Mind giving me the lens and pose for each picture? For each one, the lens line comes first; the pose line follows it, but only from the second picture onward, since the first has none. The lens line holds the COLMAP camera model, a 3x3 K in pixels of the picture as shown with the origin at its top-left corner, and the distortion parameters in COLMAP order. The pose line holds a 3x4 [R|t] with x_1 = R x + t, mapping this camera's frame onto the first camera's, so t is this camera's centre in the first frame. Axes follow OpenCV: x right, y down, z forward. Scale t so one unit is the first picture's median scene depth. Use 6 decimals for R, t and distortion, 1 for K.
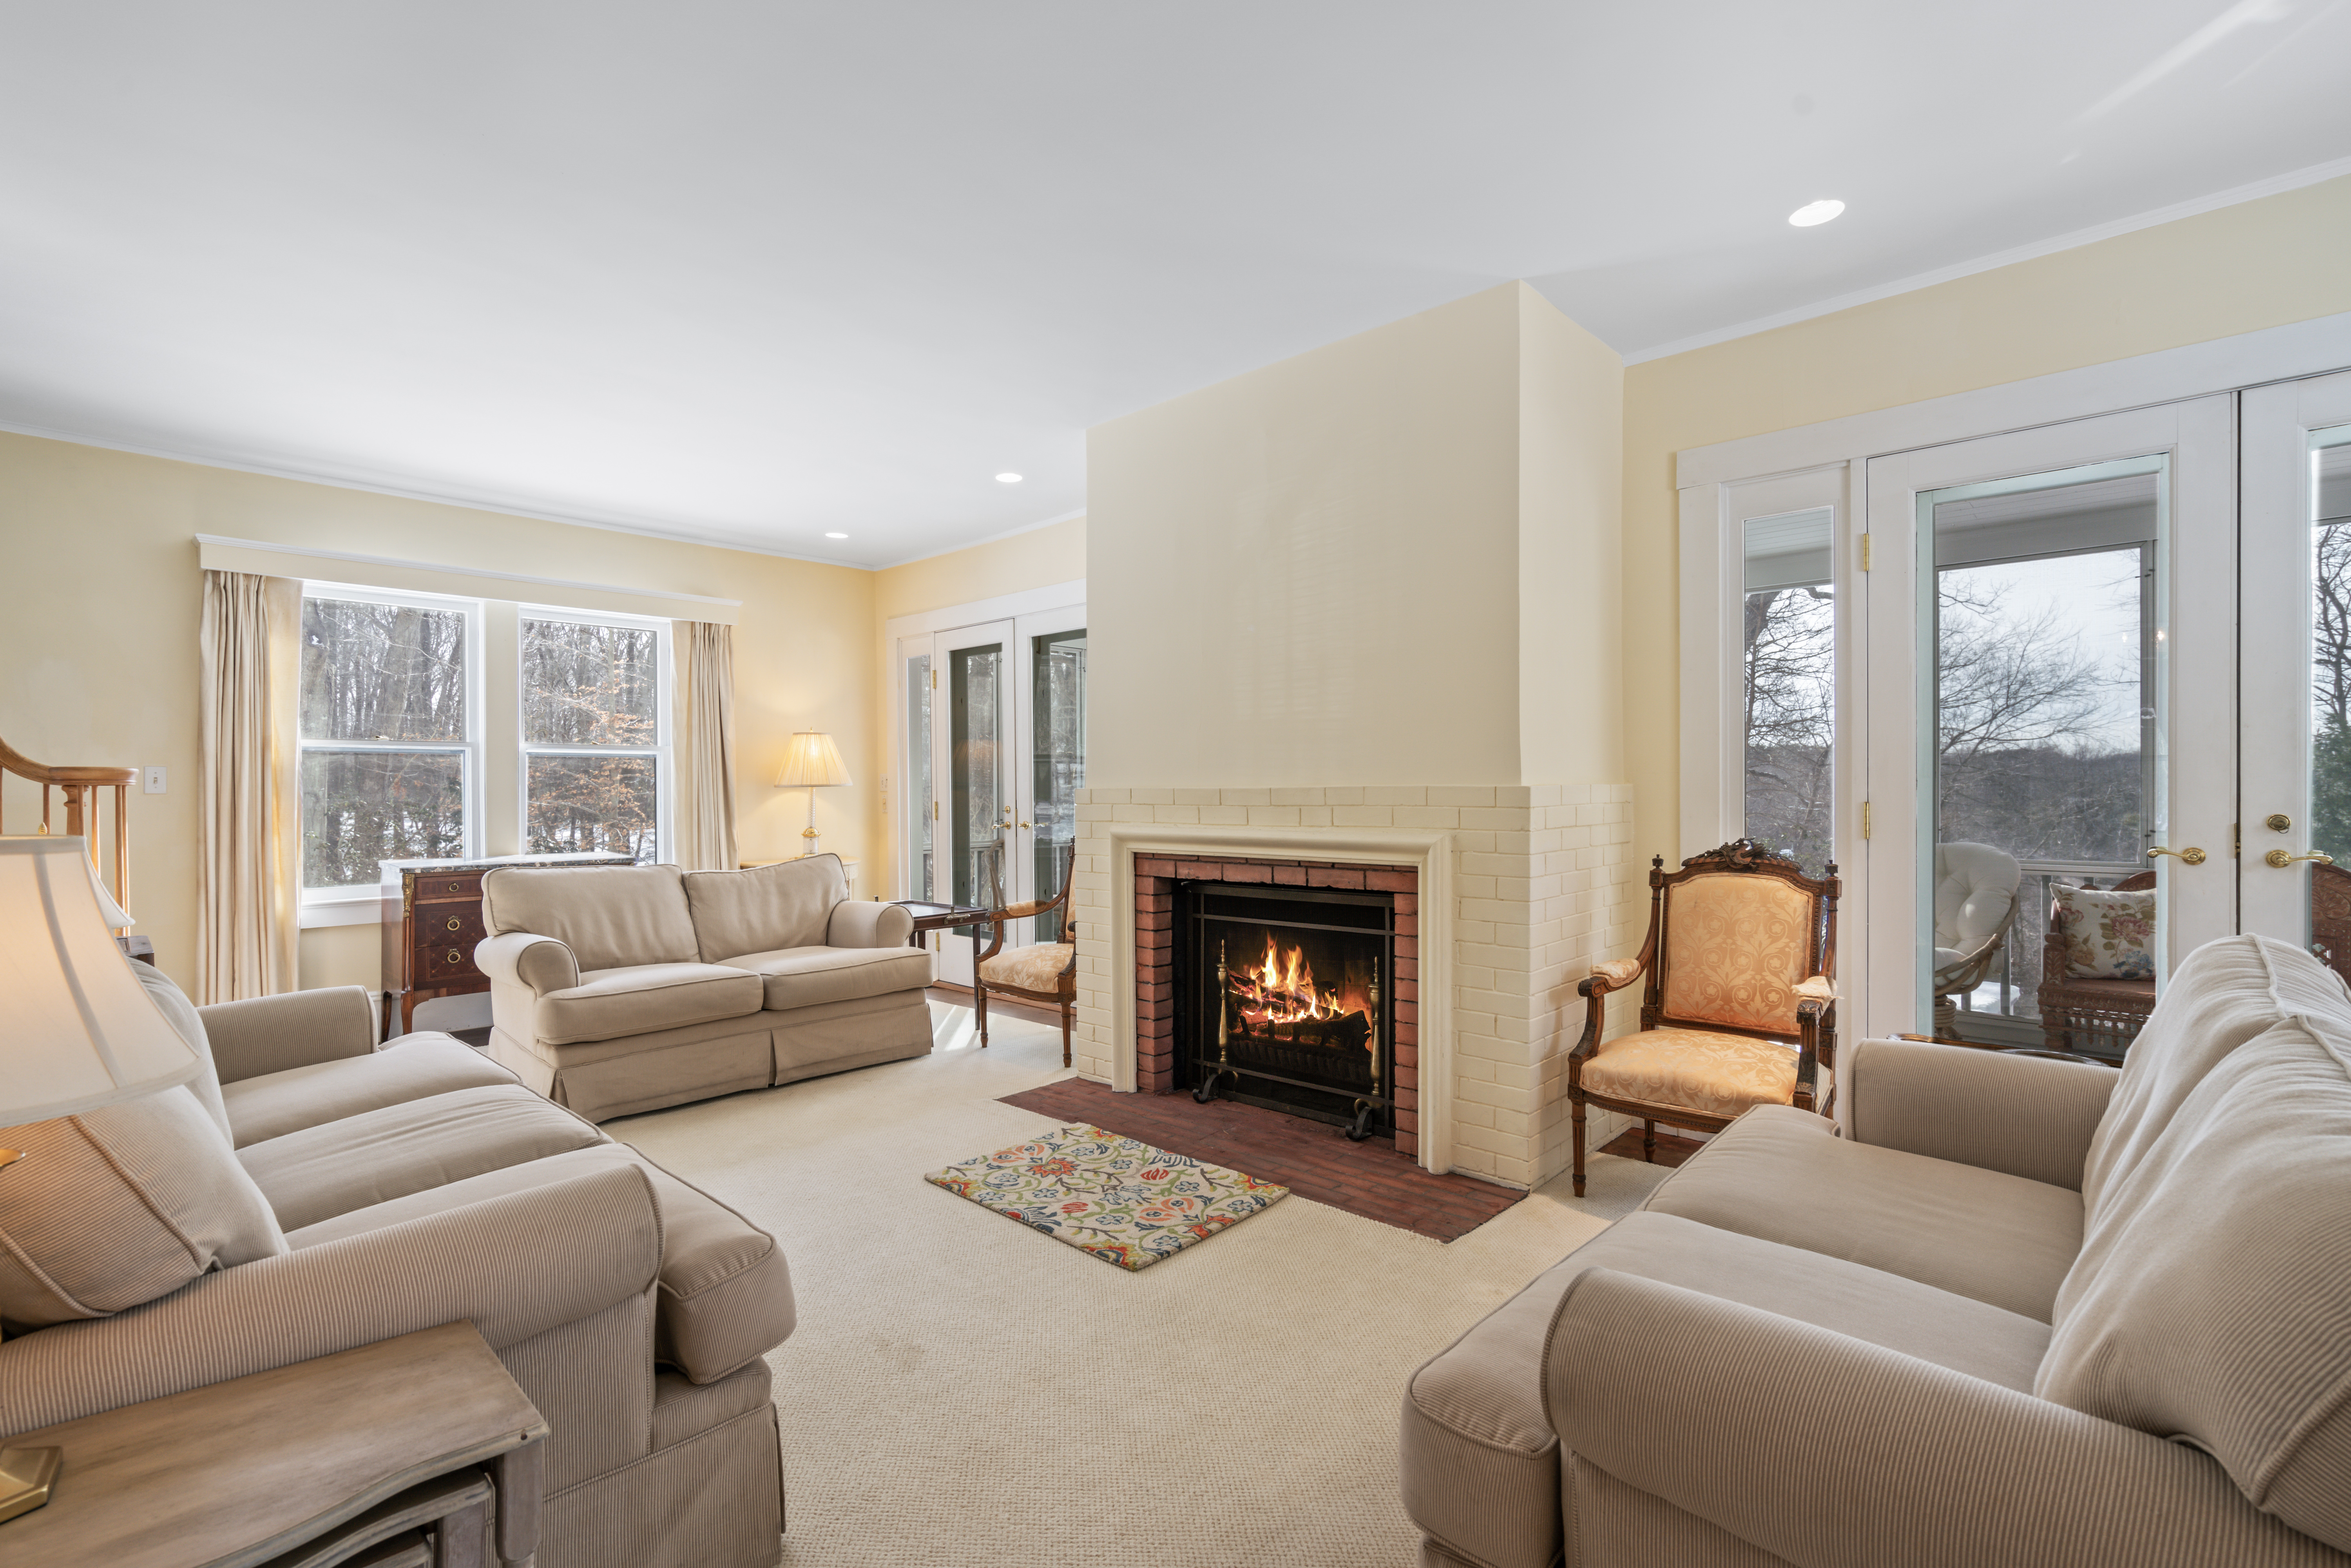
lens RADIAL K [[1065.3, 0, 1174.7], [0, 1065.3, 793.8], [0, 0, 1]] dist [0.003761, 0.000281]
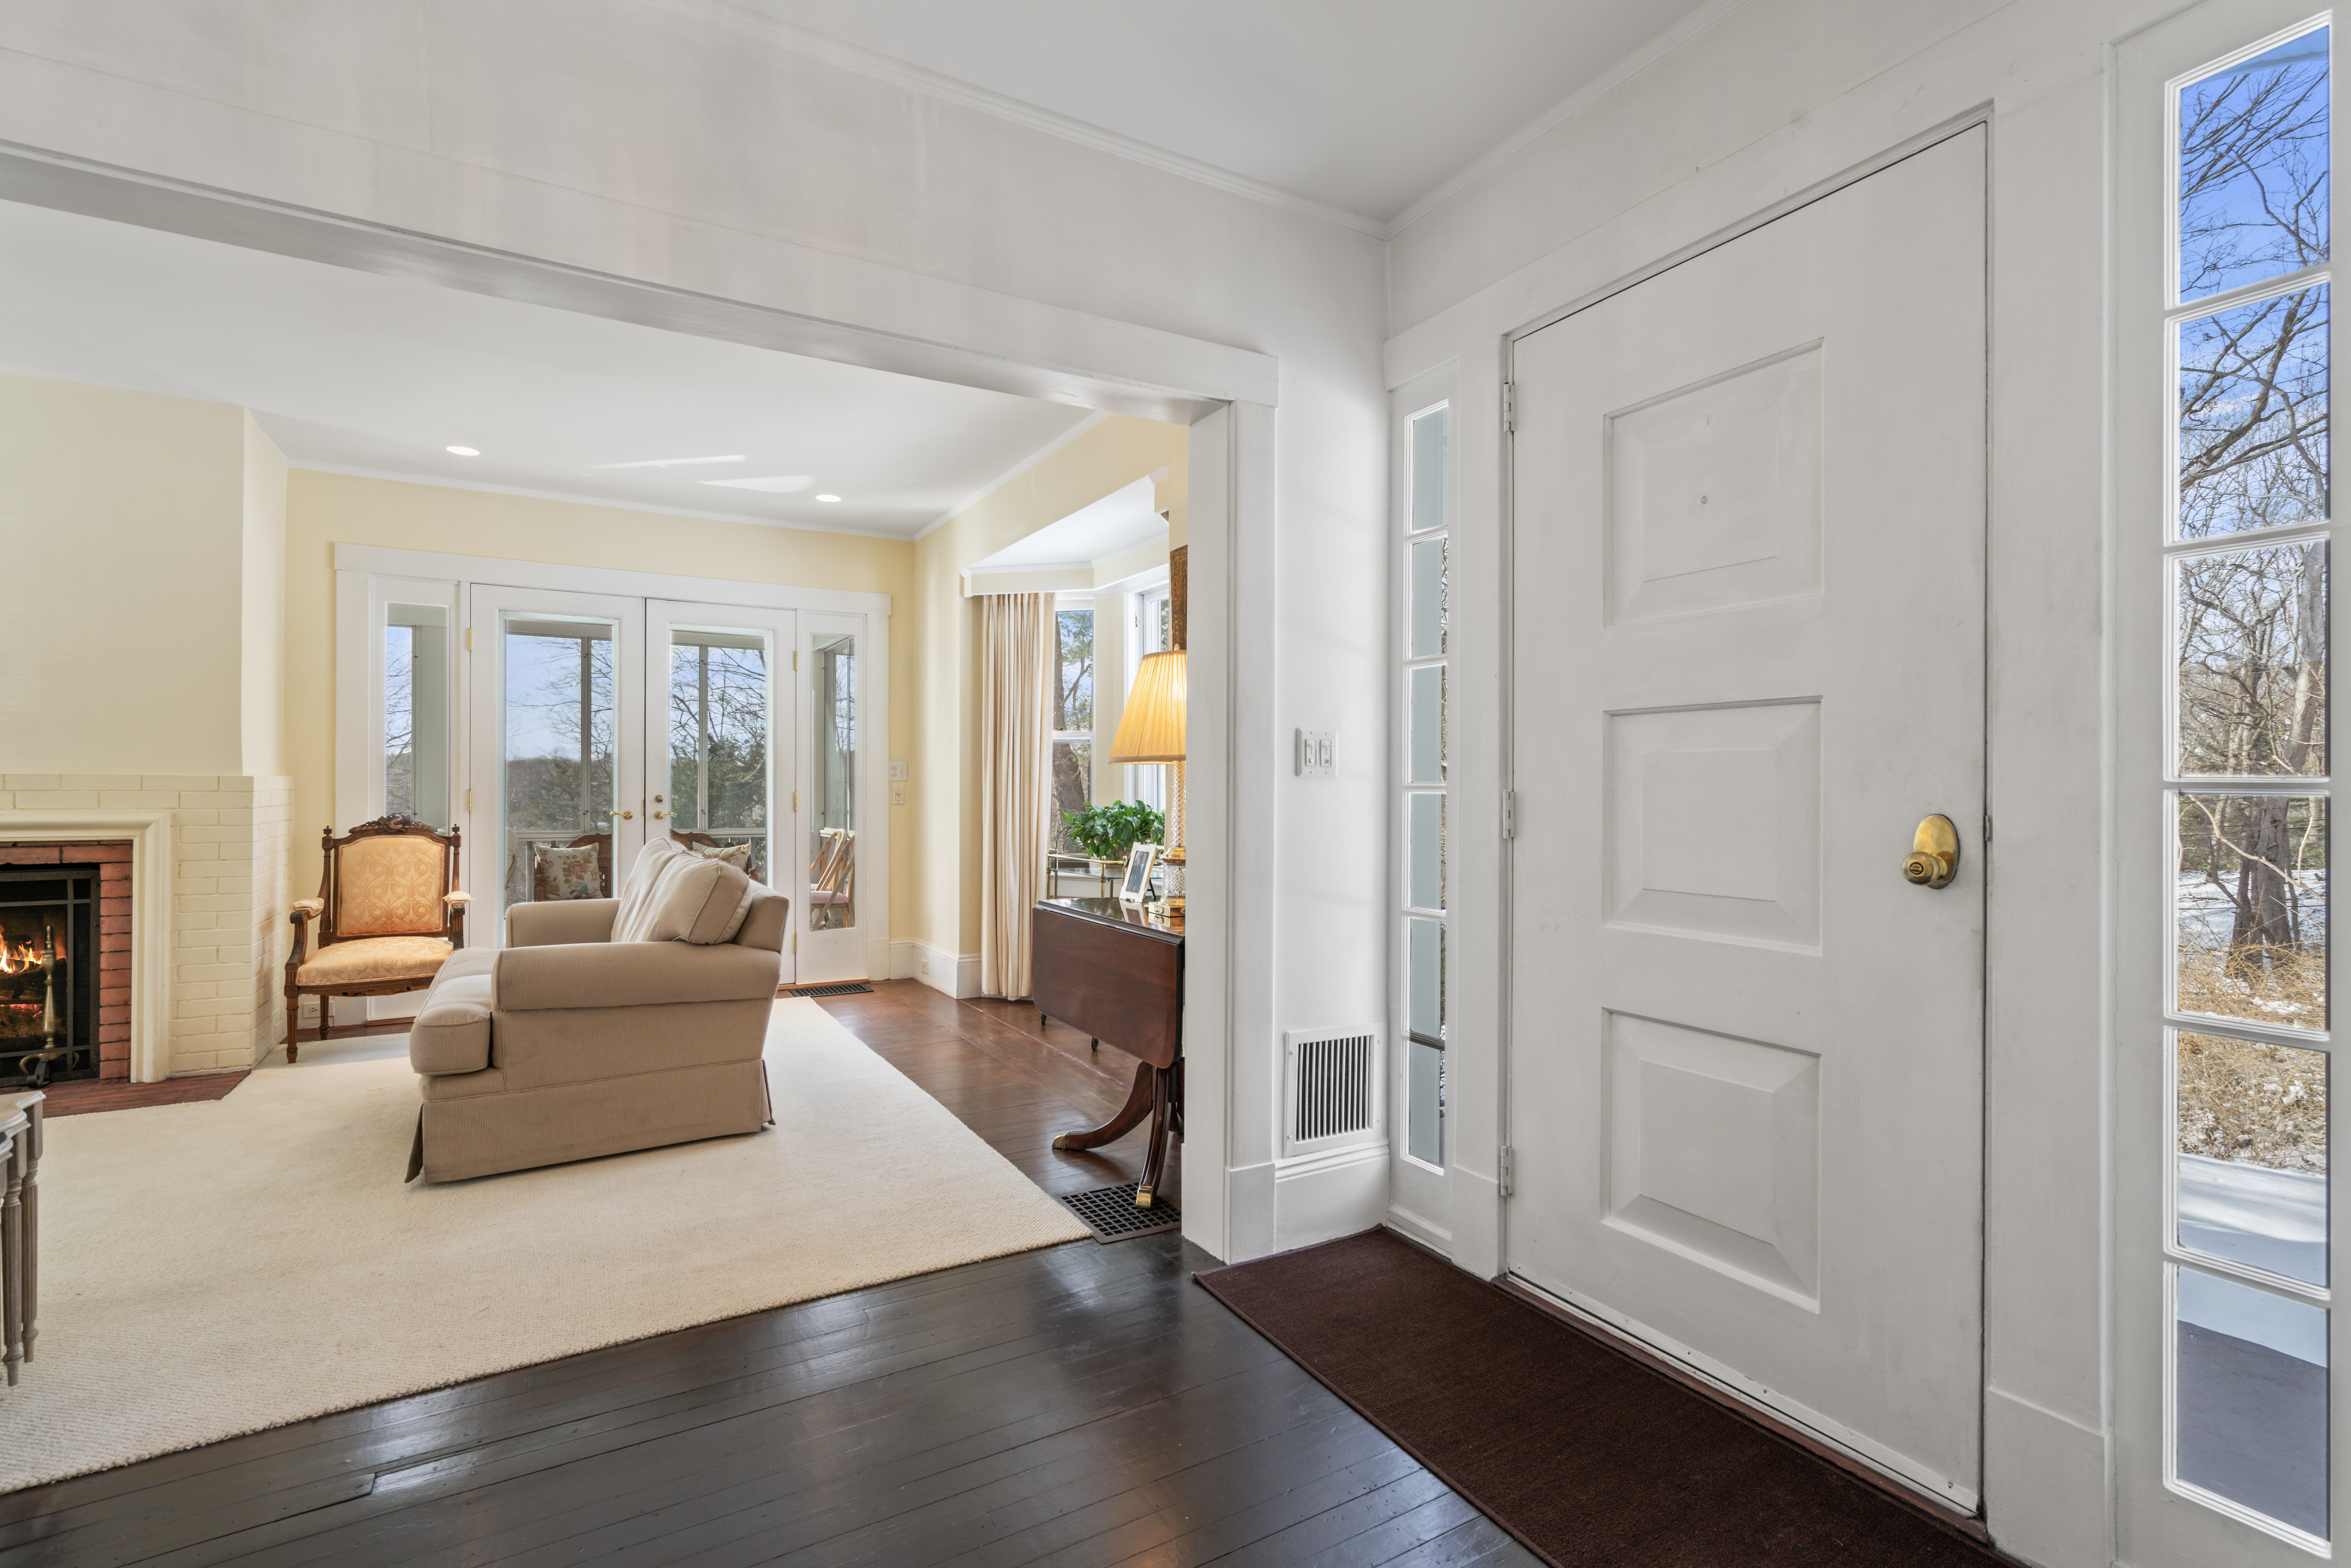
lens RADIAL K [[1065.3, 0, 1172.9], [0, 1065.3, 792.2], [0, 0, 1]] dist [0.003761, 0.000281]
pose [[0.281671, 0.003626, 0.959504, -0.632775], [0.000833, 0.999992, -0.004024, 0.019590], [-0.959511, 0.001932, 0.281666, -0.514475]]
